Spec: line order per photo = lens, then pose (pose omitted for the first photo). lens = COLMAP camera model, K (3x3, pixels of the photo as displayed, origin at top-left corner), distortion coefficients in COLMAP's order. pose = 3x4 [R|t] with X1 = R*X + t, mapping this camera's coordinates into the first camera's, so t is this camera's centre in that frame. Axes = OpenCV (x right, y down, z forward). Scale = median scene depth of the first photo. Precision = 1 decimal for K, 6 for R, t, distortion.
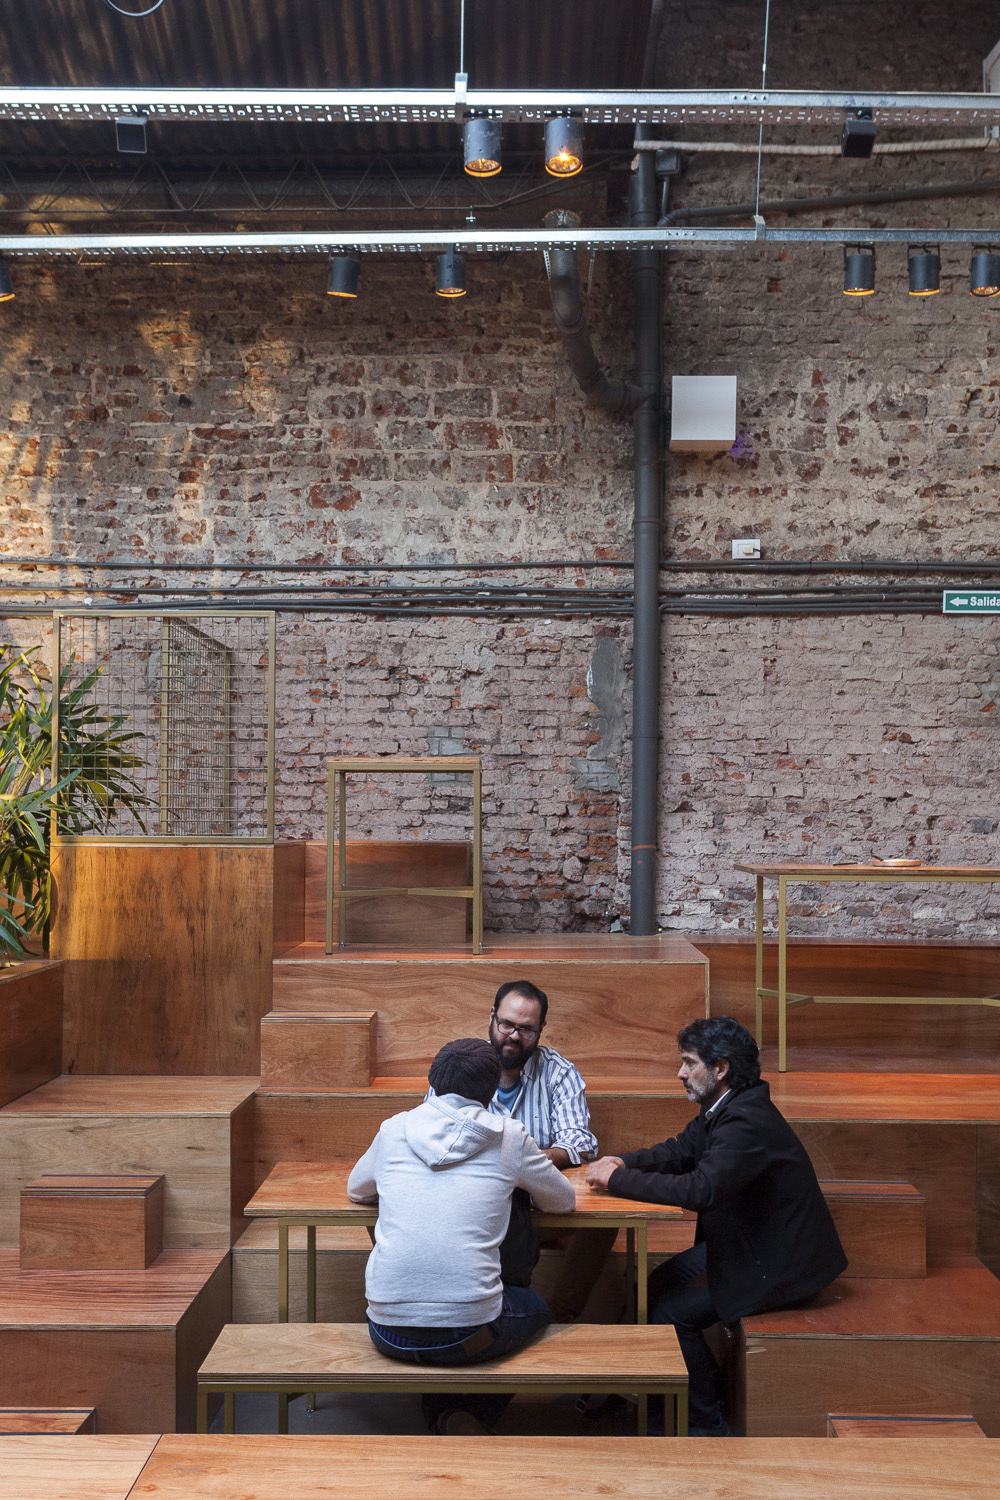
lens RADIAL K [[1596.3, 0, 498.1], [0, 1596.3, 780.0], [0, 0, 1]] dist [0.008274, 0.000000]
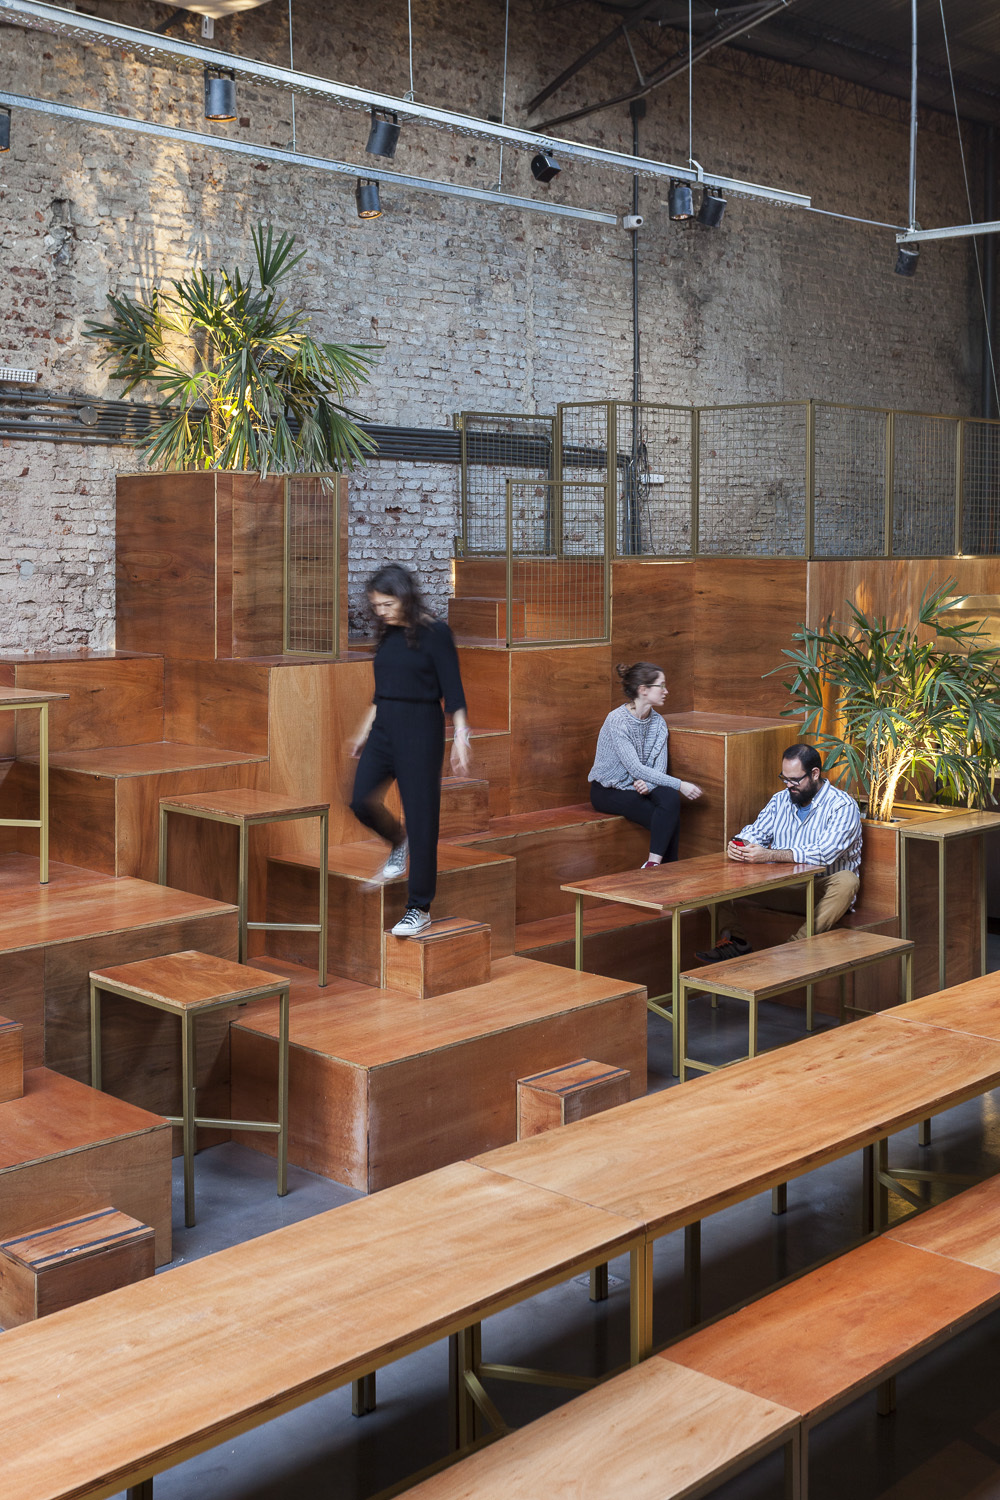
lens RADIAL K [[1722.3, 0, 505.8], [0, 1722.3, 555.3], [0, 0, 1]] dist [0.009917, 0.000000]
pose [[0.687928, -0.011132, 0.725693, -0.236424], [-0.016129, 0.999401, 0.030620, -0.065384], [-0.725599, -0.032769, 0.687337, -0.022244]]
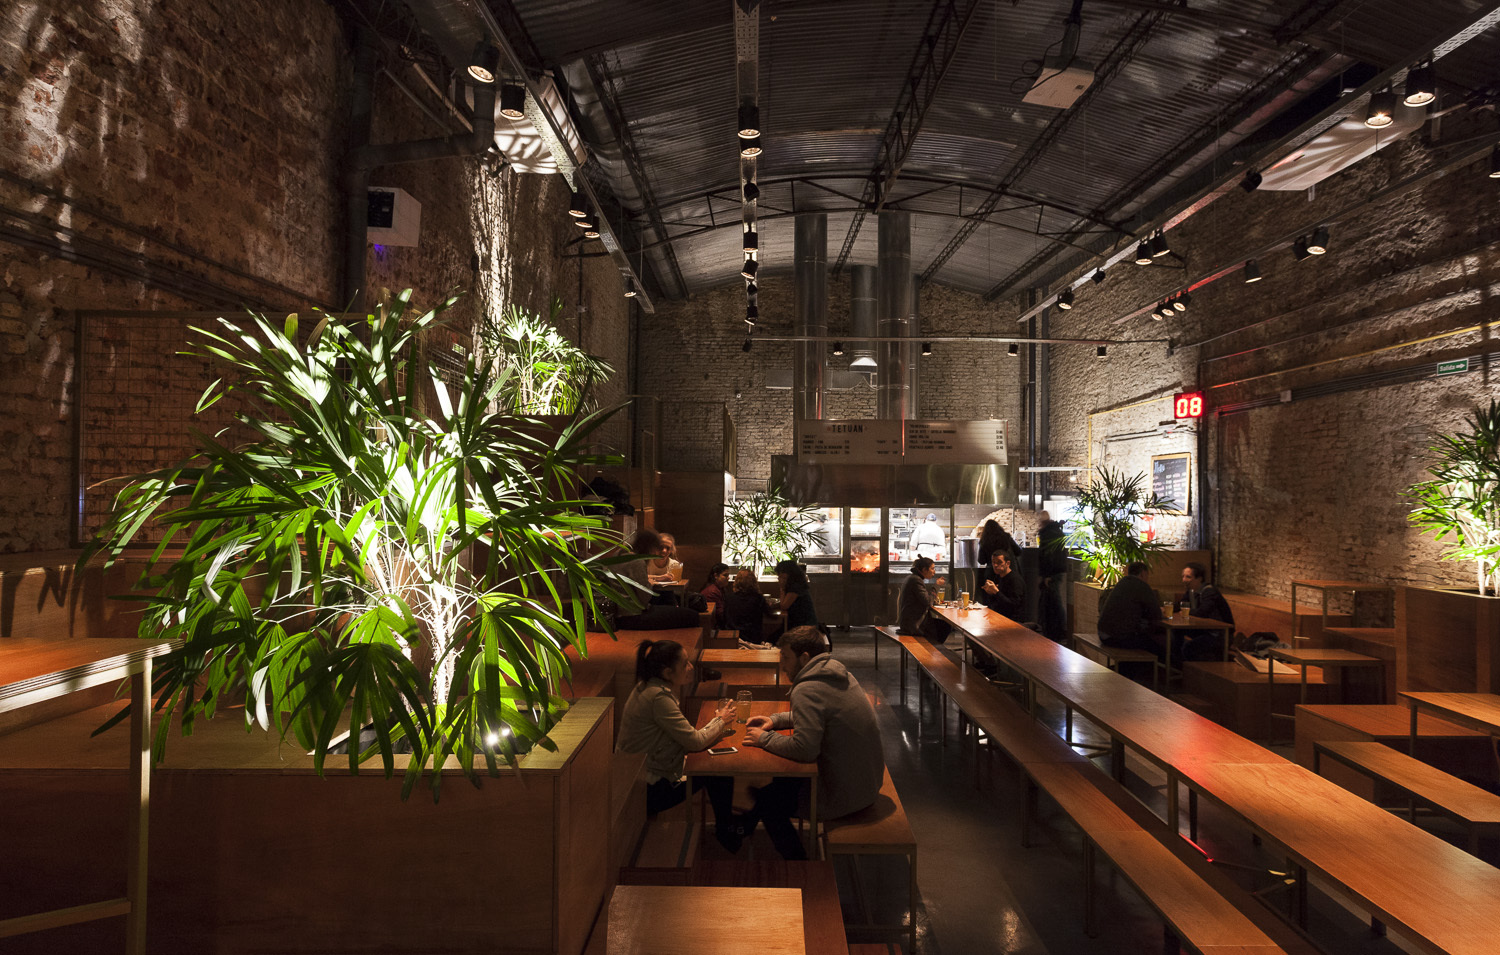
lens RADIAL K [[852.3, 0, 774.0], [0, 852.3, 472.1], [0, 0, 1]] dist [0.002298, 0.002935]
pose [[-0.032865, 0.013639, 0.999367, -0.609810], [-0.033045, 0.999345, -0.014726, -0.006729], [-0.998913, -0.033508, -0.032393, 0.664612]]
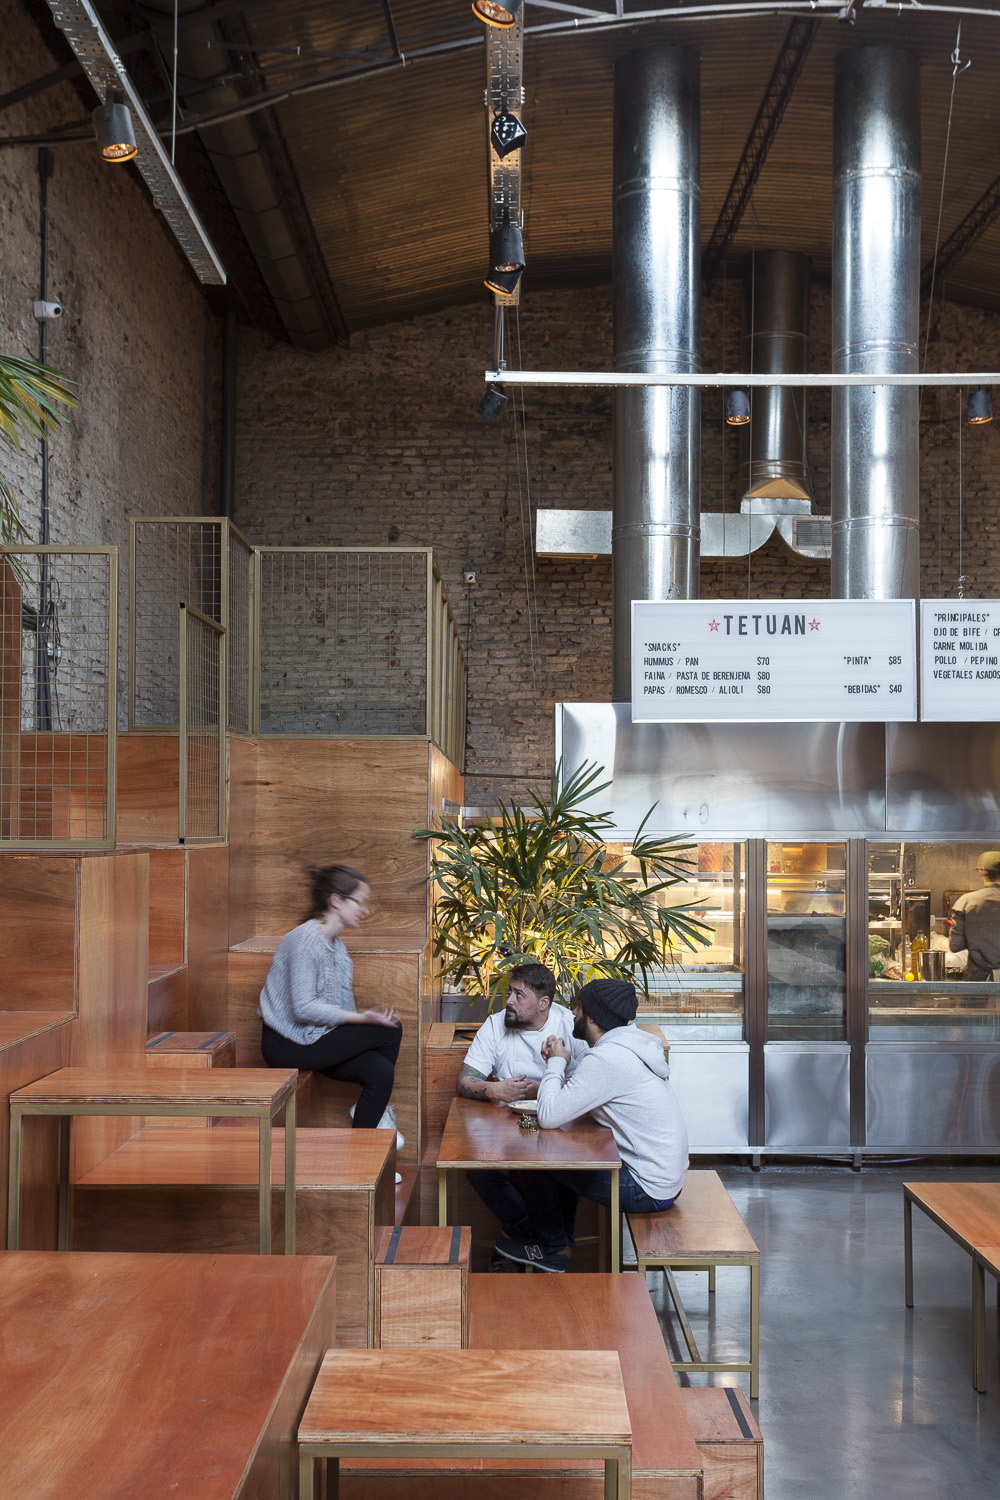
lens RADIAL K [[1641.3, 0, 510.1], [0, 1641.3, 815.4], [0, 0, 1]] dist [0.007861, 0.000000]
pose [[-0.013376, -0.000720, 0.999910, -0.161279], [-0.028648, 0.999590, 0.000336, 0.018468], [-0.999500, -0.028641, -0.013391, 0.664605]]
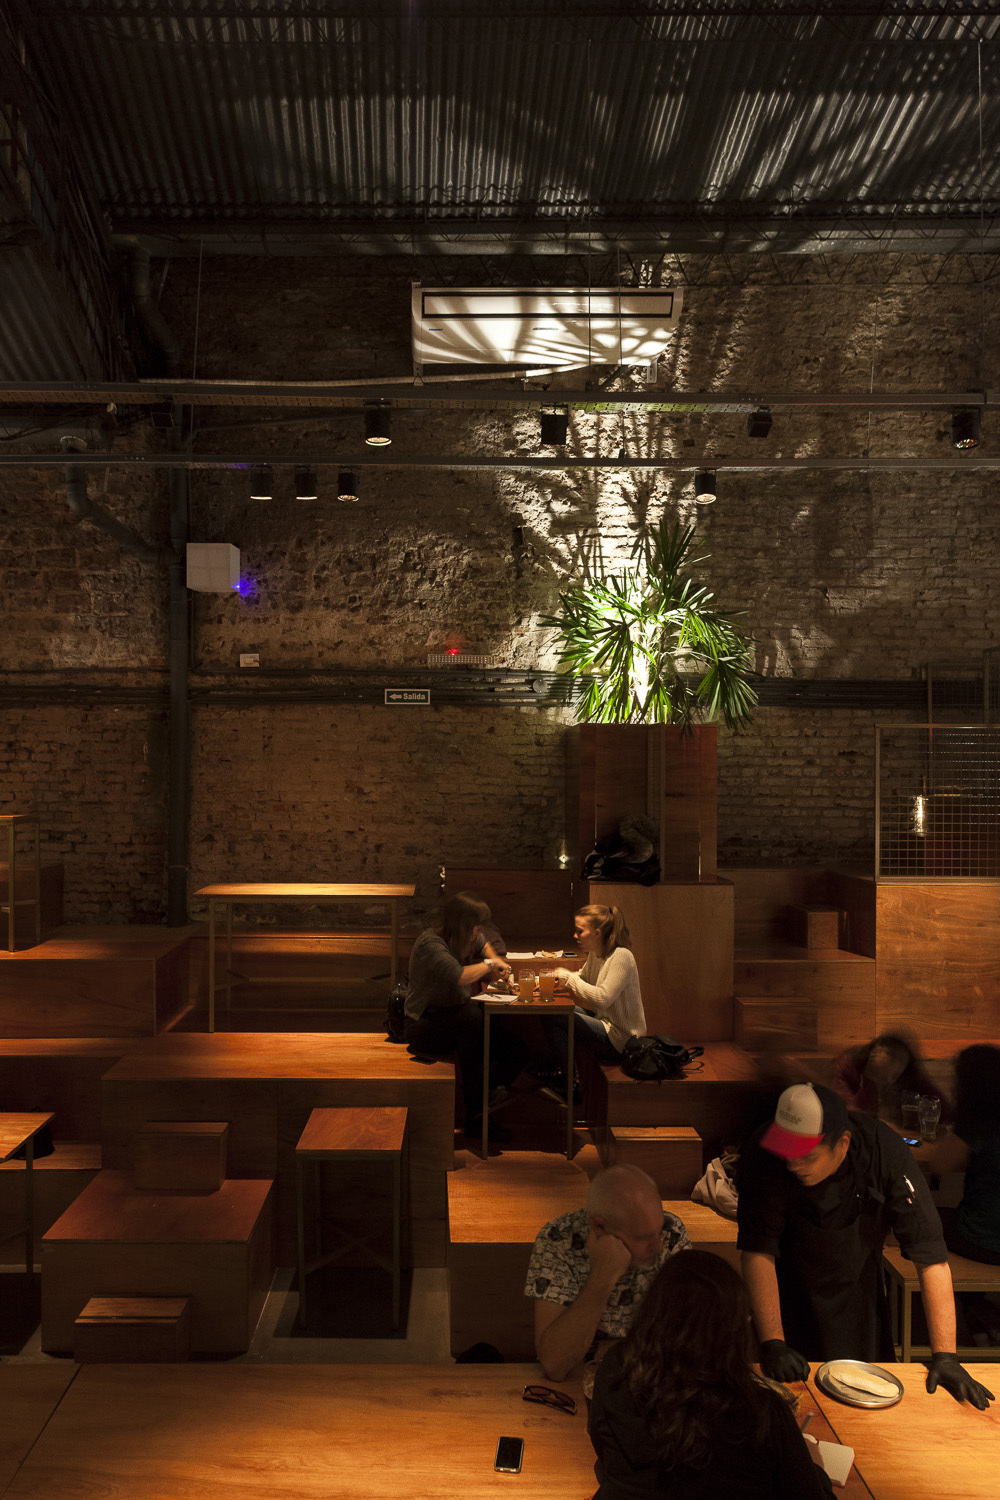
lens RADIAL K [[1110.4, 0, 459.5], [0, 1110.4, 775.1], [0, 0, 1]] dist [-0.005221, 0.007003]
pose [[0.999686, -0.003194, 0.024835, 0.317388], [0.002562, 0.999673, 0.025428, -0.065138], [-0.024908, -0.025357, 0.999368, -0.015018]]
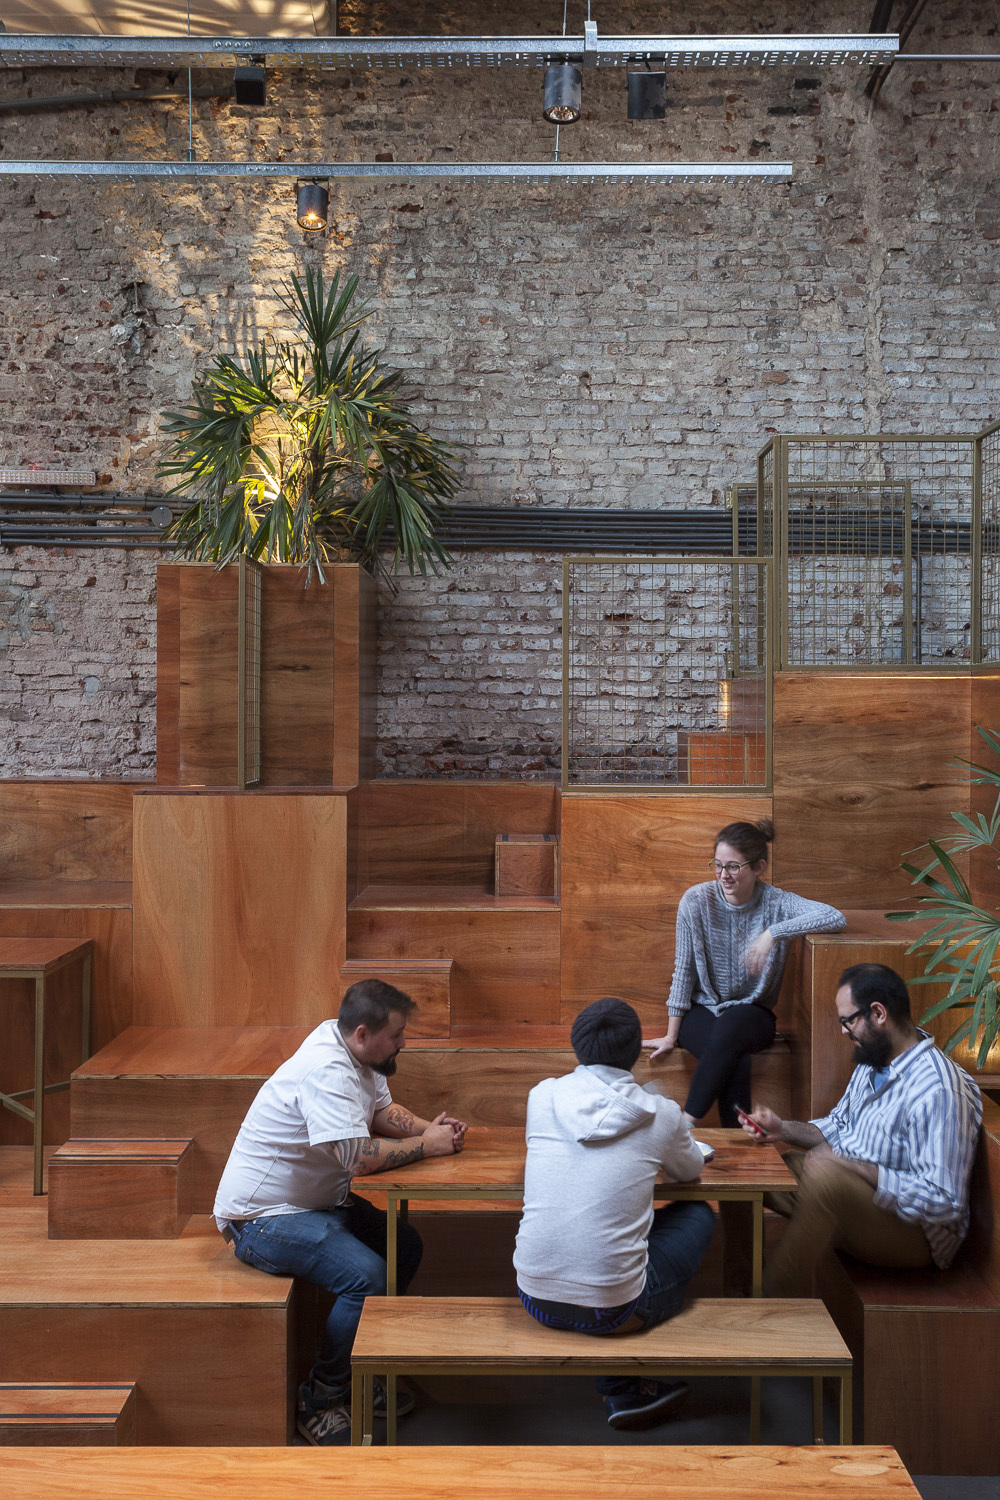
lens RADIAL K [[1572.9, 0, 505.6], [0, 1572.9, 723.7], [0, 0, 1]] dist [0.003911, 0.000000]
pose [[0.999729, -0.002528, 0.023152, 0.602906], [0.001900, 0.999631, 0.027112, -0.018795], [-0.023212, -0.027061, 0.999364, 0.014047]]
